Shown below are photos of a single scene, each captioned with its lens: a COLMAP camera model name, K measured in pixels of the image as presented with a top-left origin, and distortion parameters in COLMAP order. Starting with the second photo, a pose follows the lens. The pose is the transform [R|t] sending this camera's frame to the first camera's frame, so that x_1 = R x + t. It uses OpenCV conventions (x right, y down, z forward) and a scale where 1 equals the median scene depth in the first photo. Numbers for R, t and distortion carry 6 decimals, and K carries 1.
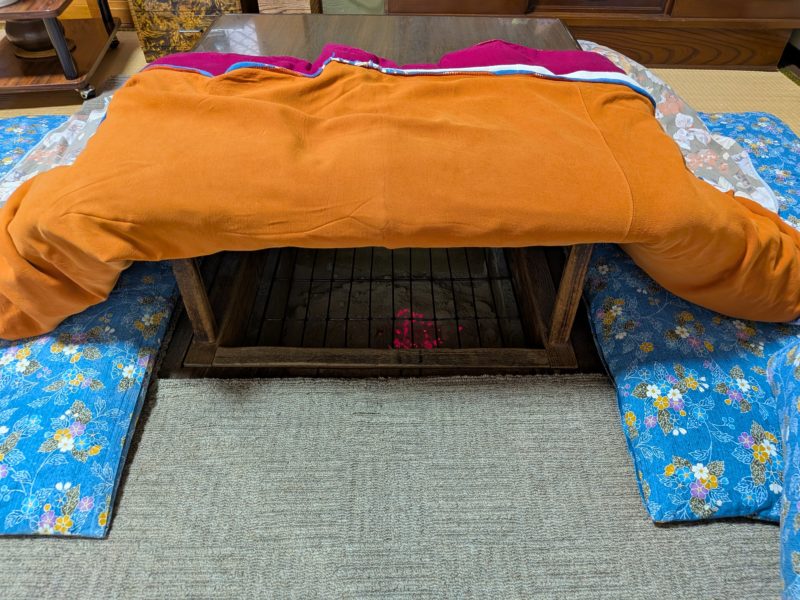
lens RADIAL K [[562.0, 0, 400.5], [0, 562.0, 299.1], [0, 0, 1]] dist [0.003915, -0.000637]
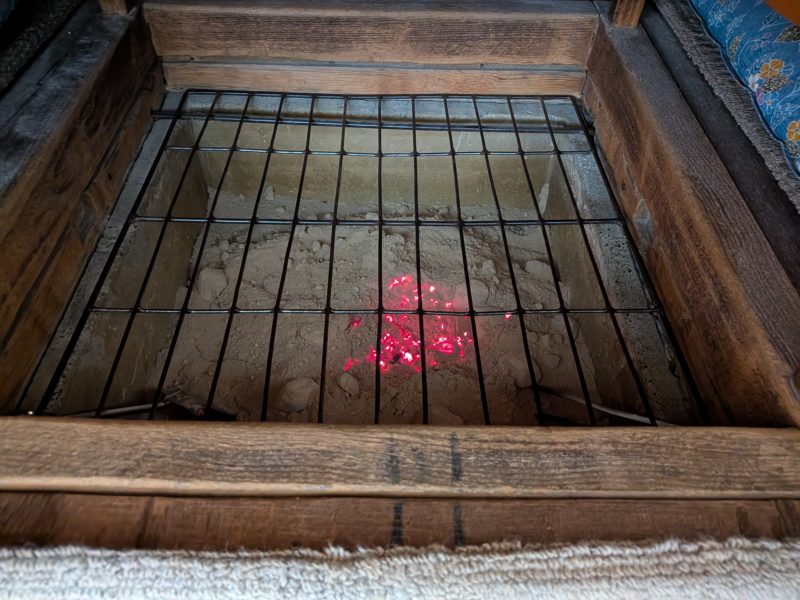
lens RADIAL K [[562.0, 0, 399.6], [0, 562.0, 301.0], [0, 0, 1]] dist [0.003915, -0.000637]
pose [[0.999848, 0.008183, 0.015372, -0.004041], [-0.009984, 0.992603, 0.120998, -0.029611], [-0.014268, -0.121133, 0.992534, 0.593005]]
